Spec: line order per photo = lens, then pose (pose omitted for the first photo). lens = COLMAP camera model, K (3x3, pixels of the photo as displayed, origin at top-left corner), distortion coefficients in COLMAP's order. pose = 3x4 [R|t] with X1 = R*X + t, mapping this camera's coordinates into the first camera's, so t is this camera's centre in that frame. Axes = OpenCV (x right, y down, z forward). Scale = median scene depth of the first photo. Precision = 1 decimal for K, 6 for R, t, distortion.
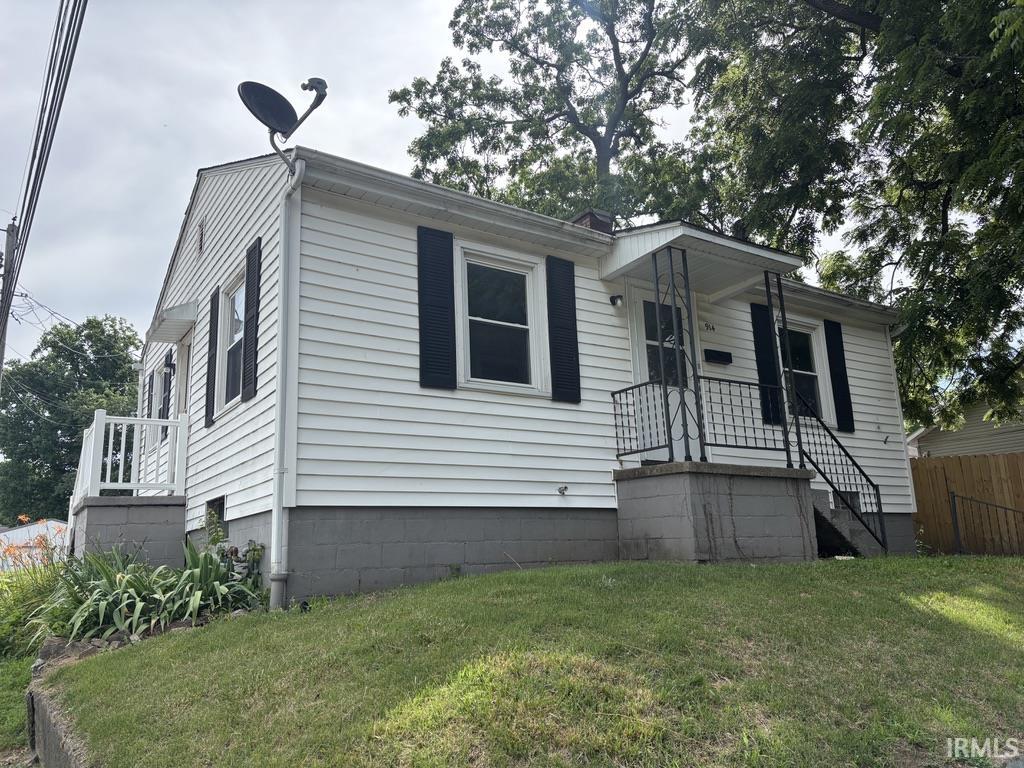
lens RADIAL K [[772.8, 0, 512.0], [0, 772.8, 384.0], [0, 0, 1]] dist [0.122817, -0.241933]
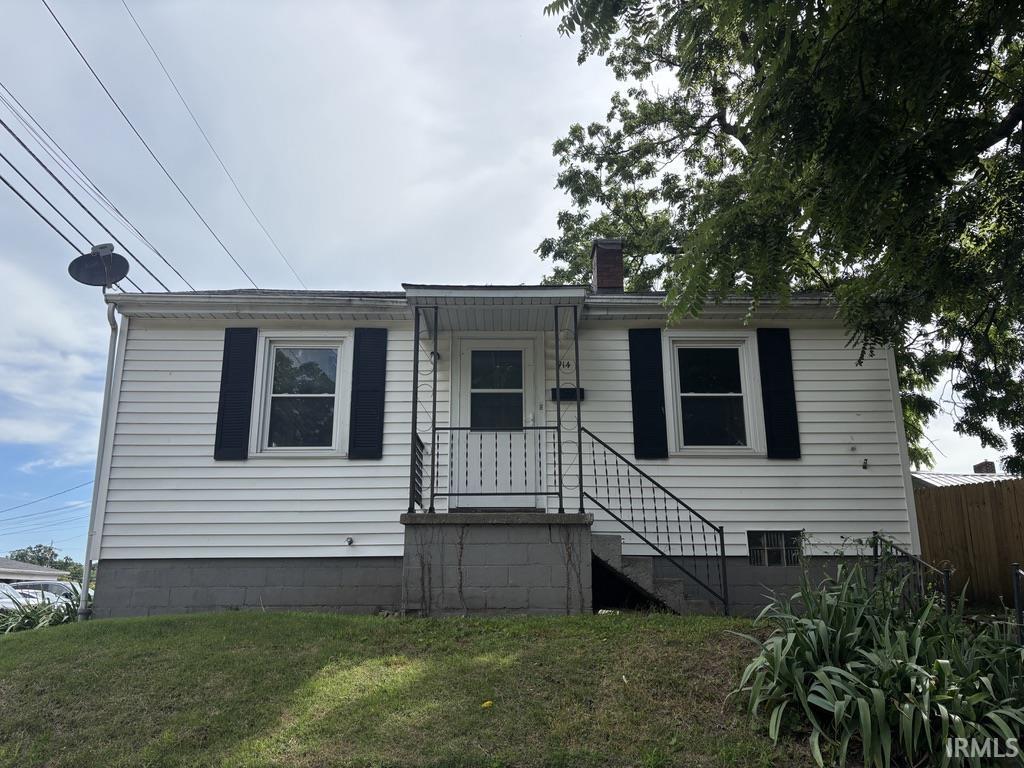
lens RADIAL K [[772.8, 0, 512.0], [0, 772.8, 384.0], [0, 0, 1]] dist [0.122817, -0.241933]
pose [[0.837702, -0.108597, -0.535222, 0.835931], [0.097467, 0.994025, -0.049138, -0.008151], [0.537360, -0.011004, 0.843281, 0.175317]]
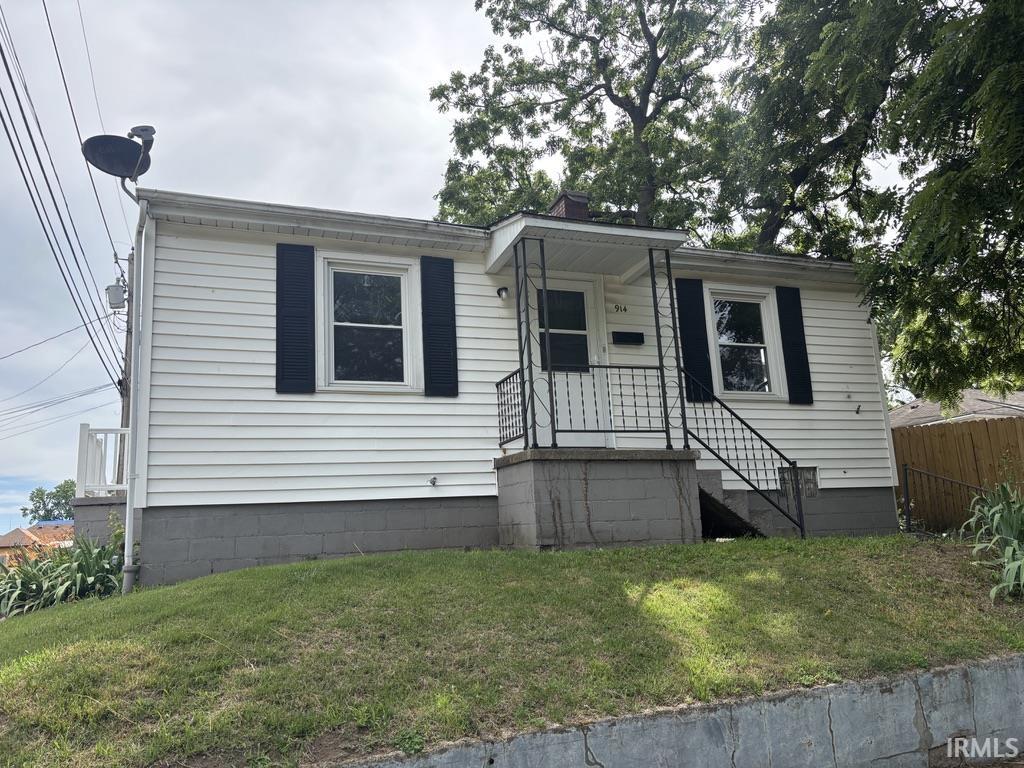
lens RADIAL K [[772.8, 0, 512.0], [0, 772.8, 384.0], [0, 0, 1]] dist [0.122817, -0.241933]
pose [[0.973733, -0.058650, -0.220008, 0.386400], [0.065811, 0.997510, 0.025359, -0.013020], [0.217973, -0.039171, 0.975168, 0.004159]]
